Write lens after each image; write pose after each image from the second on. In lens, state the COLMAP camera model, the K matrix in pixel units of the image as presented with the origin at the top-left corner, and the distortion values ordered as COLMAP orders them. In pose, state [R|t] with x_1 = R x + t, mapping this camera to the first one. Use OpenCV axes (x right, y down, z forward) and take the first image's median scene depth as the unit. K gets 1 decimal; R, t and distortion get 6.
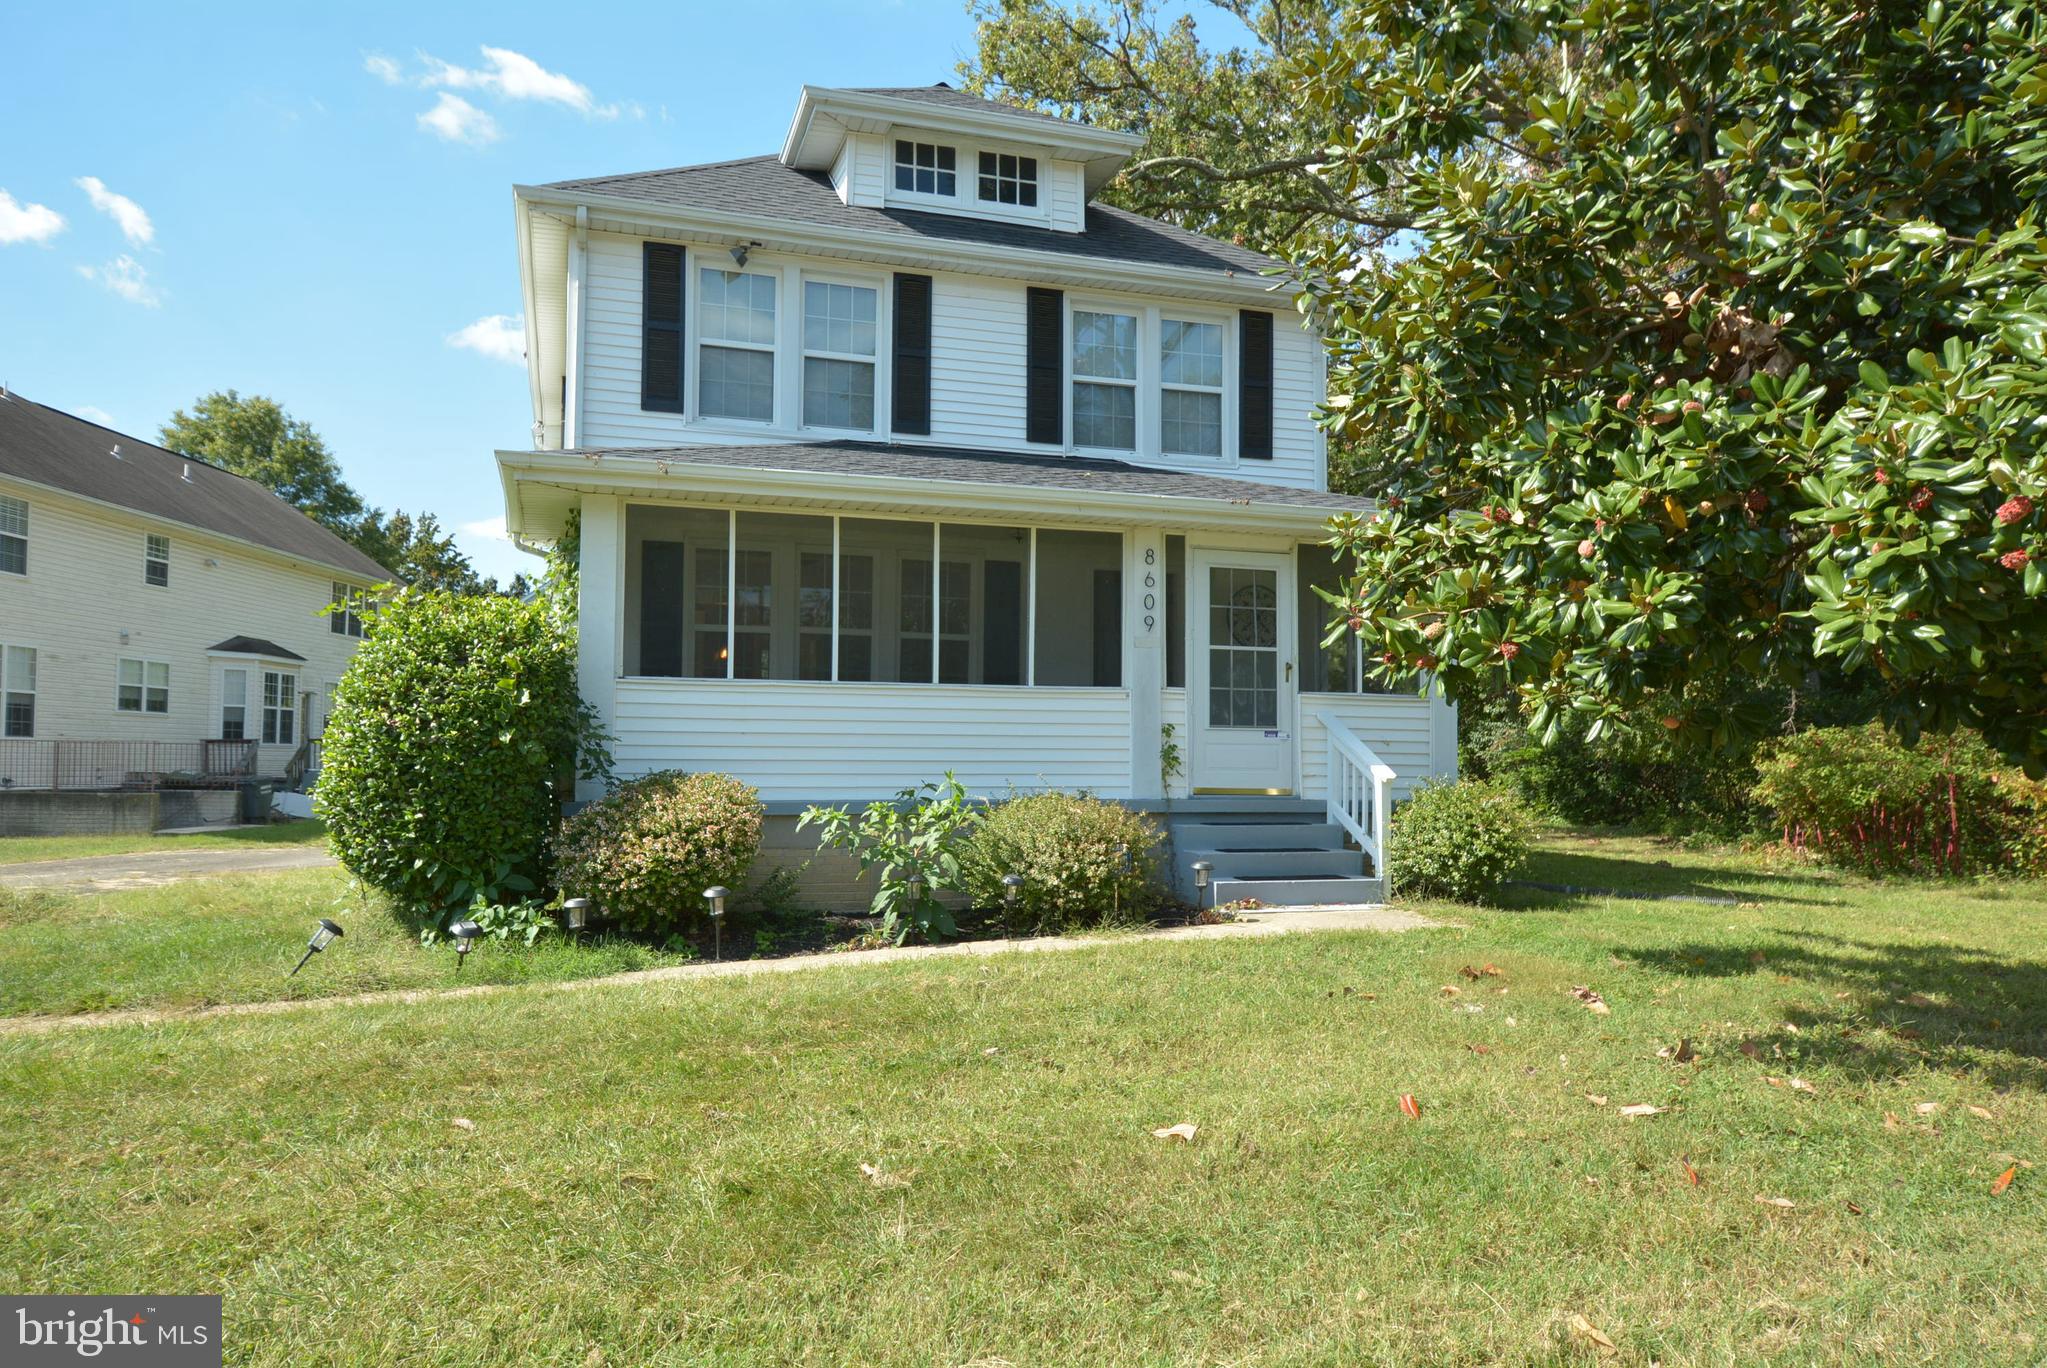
lens RADIAL K [[1453.3, 0, 1044.4], [0, 1453.3, 705.8], [0, 0, 1]] dist [0.019139, -0.006046]
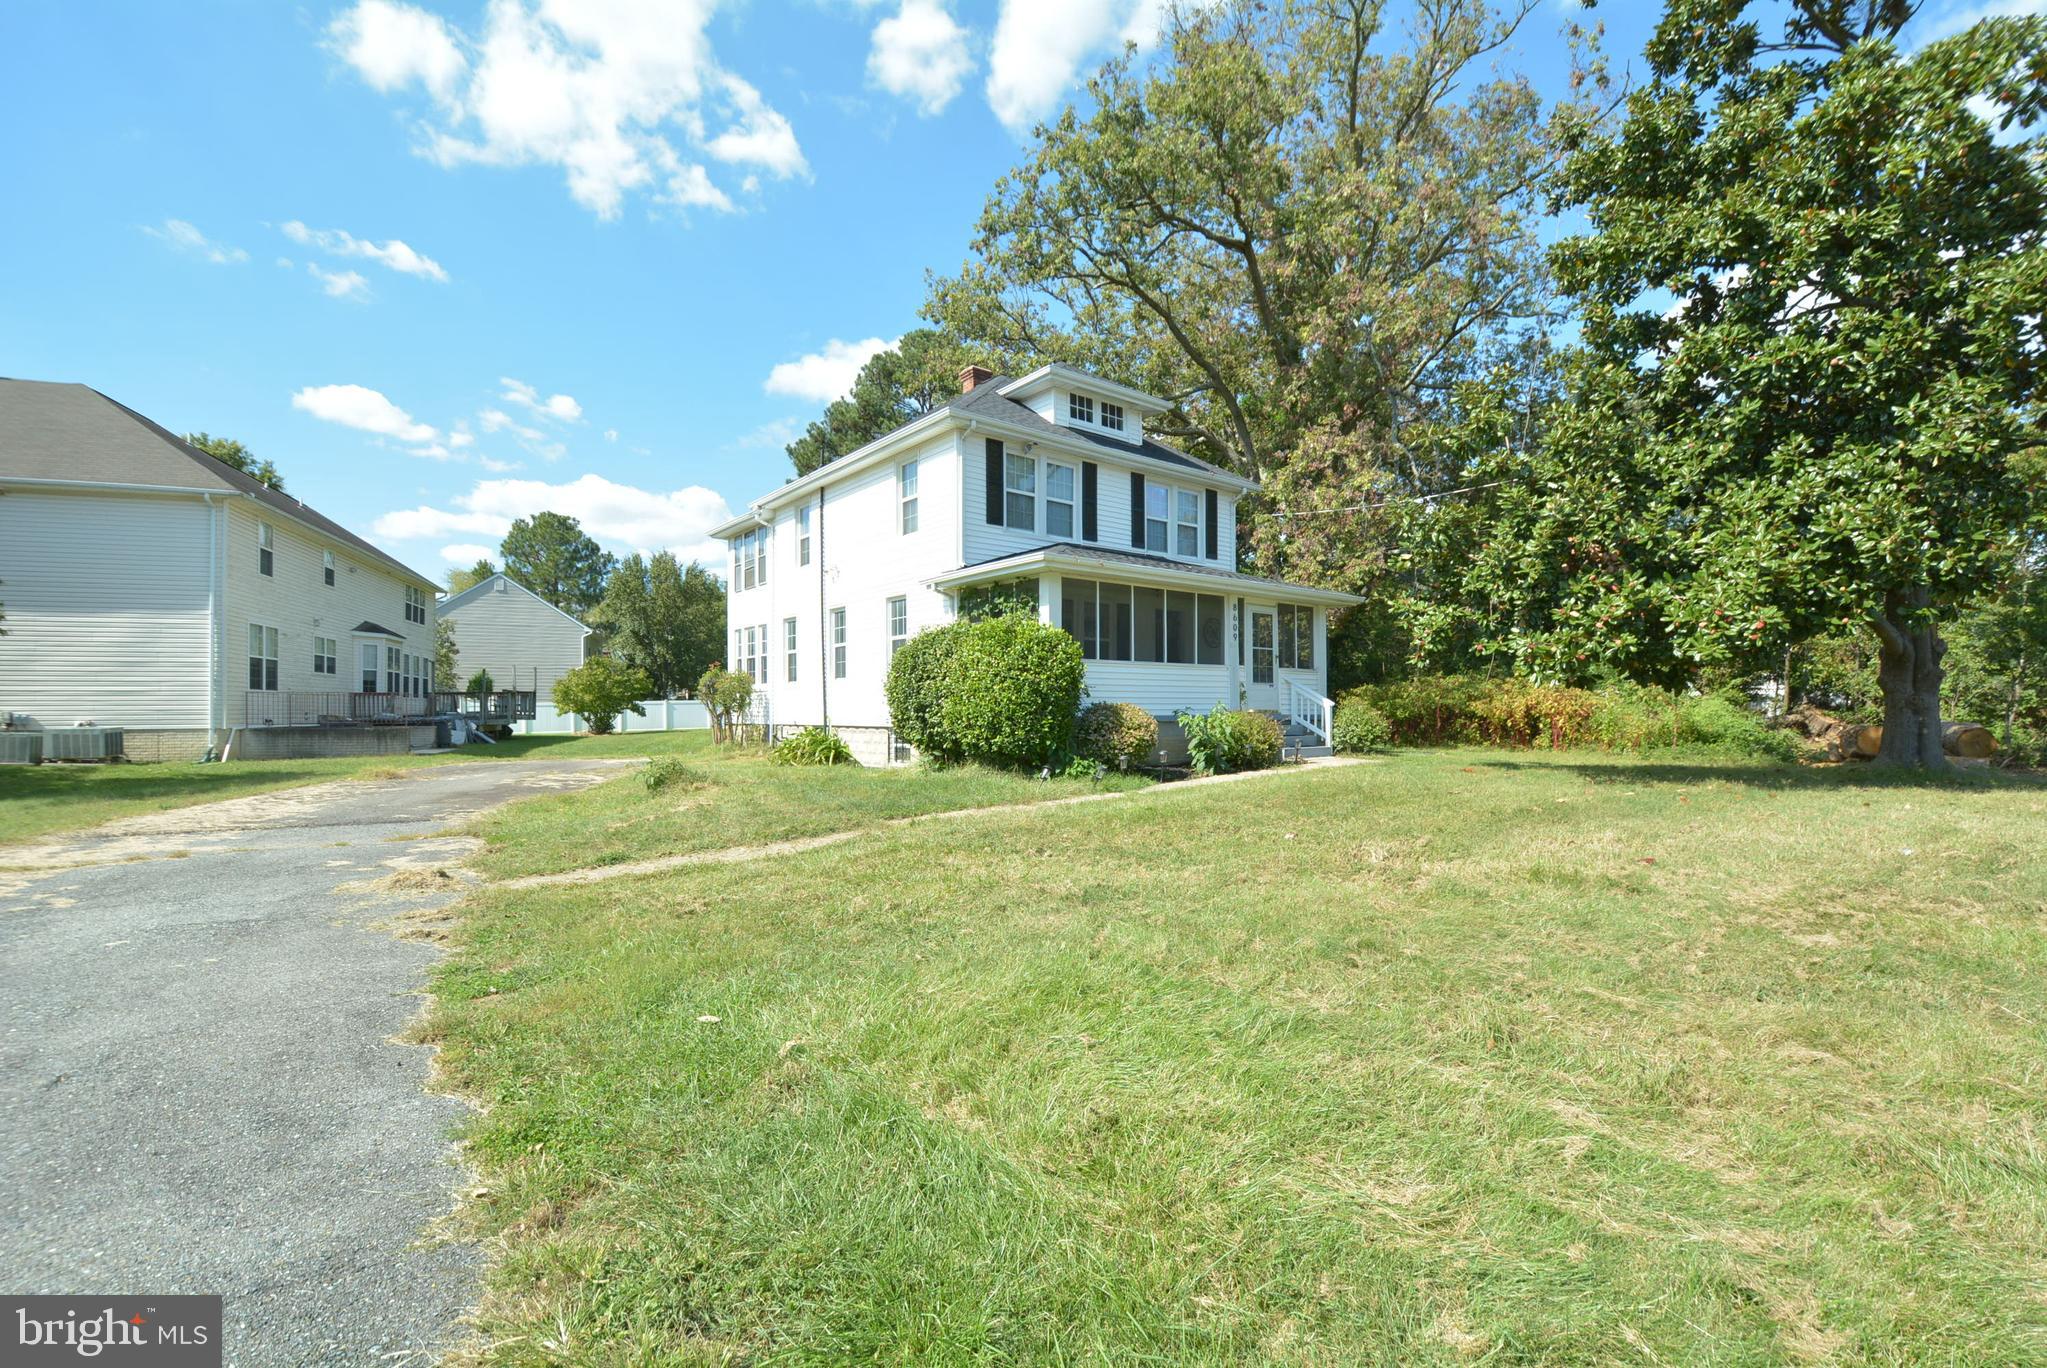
lens RADIAL K [[893.2, 0, 1045.9], [0, 893.2, 710.0], [0, 0, 1]] dist [0.015368, -0.021579]
pose [[0.934692, -0.008131, 0.355364, -0.606378], [-0.006025, 0.999232, 0.038710, 0.004251], [-0.355406, -0.038323, 0.933926, -0.173759]]
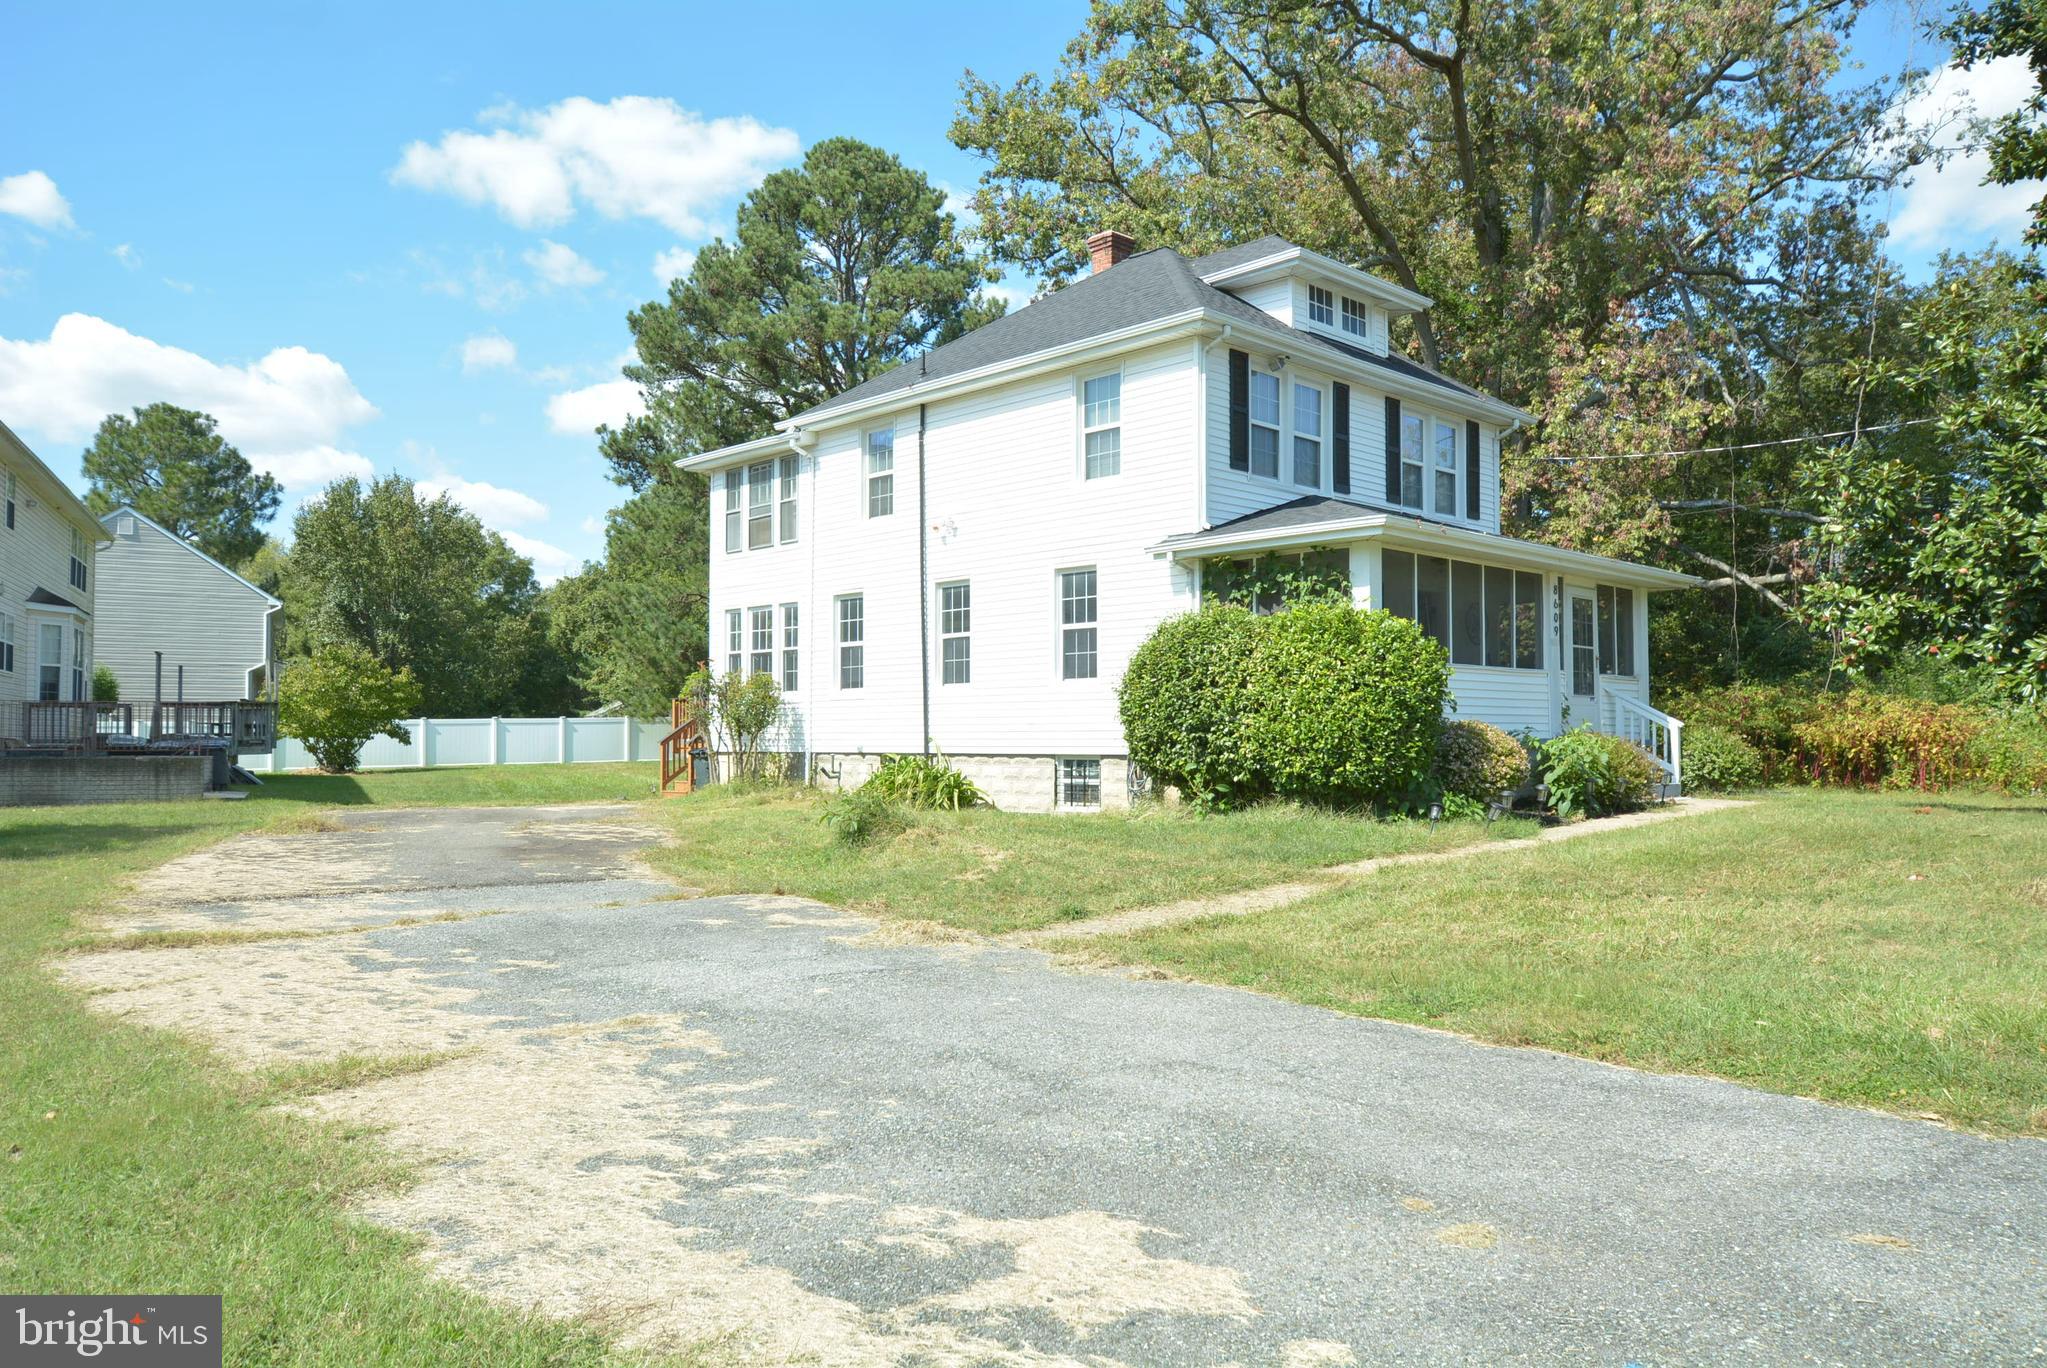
lens RADIAL K [[1453.3, 0, 1044.4], [0, 1453.3, 705.8], [0, 0, 1]] dist [0.019139, -0.006046]
pose [[0.896137, 0.005347, 0.443745, -1.014179], [-0.013358, 0.999799, 0.014928, 0.009455], [-0.443576, -0.019305, 0.896029, -0.185125]]
